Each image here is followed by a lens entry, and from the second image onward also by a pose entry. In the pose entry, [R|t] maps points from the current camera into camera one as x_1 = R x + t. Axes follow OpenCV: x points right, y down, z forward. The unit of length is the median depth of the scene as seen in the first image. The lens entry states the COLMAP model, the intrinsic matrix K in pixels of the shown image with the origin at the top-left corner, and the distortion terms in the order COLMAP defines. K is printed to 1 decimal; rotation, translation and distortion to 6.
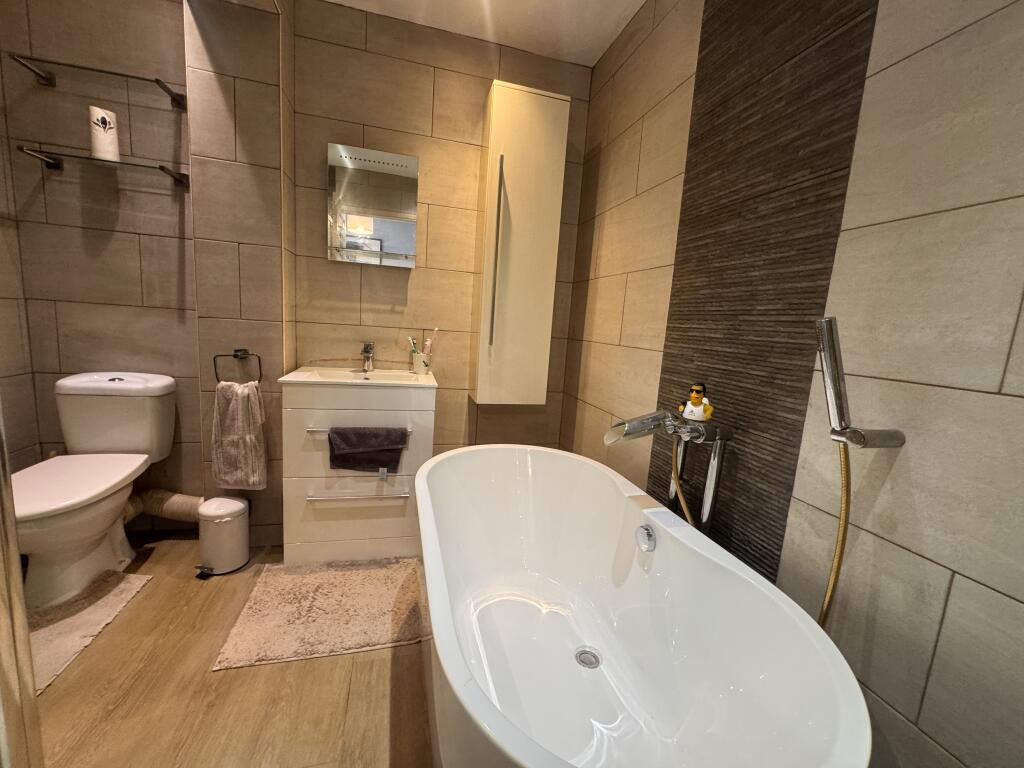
lens RADIAL K [[410.2, 0, 511.0], [0, 410.2, 385.1], [0, 0, 1]] dist [-0.003533, 0.000206]
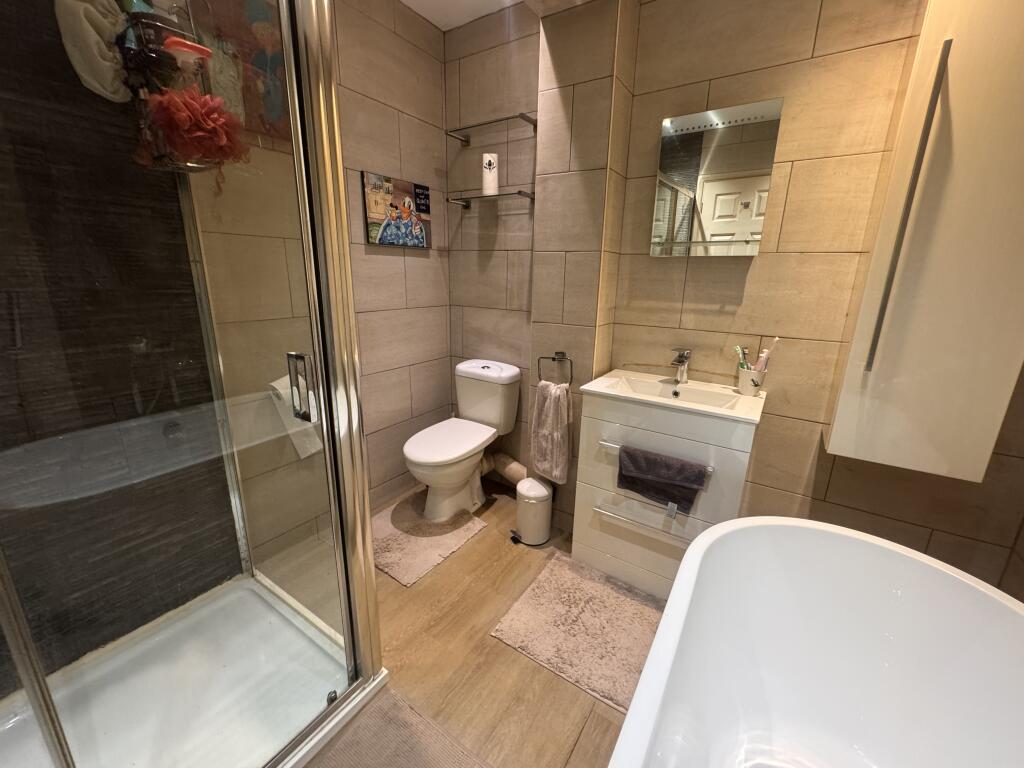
lens RADIAL K [[410.2, 0, 511.0], [0, 410.2, 385.1], [0, 0, 1]] dist [-0.003533, 0.000206]
pose [[0.663919, 0.140281, -0.734529, 0.058130], [-0.084279, 0.990026, 0.112898, -0.113373], [0.743041, -0.013050, 0.669119, 0.186167]]
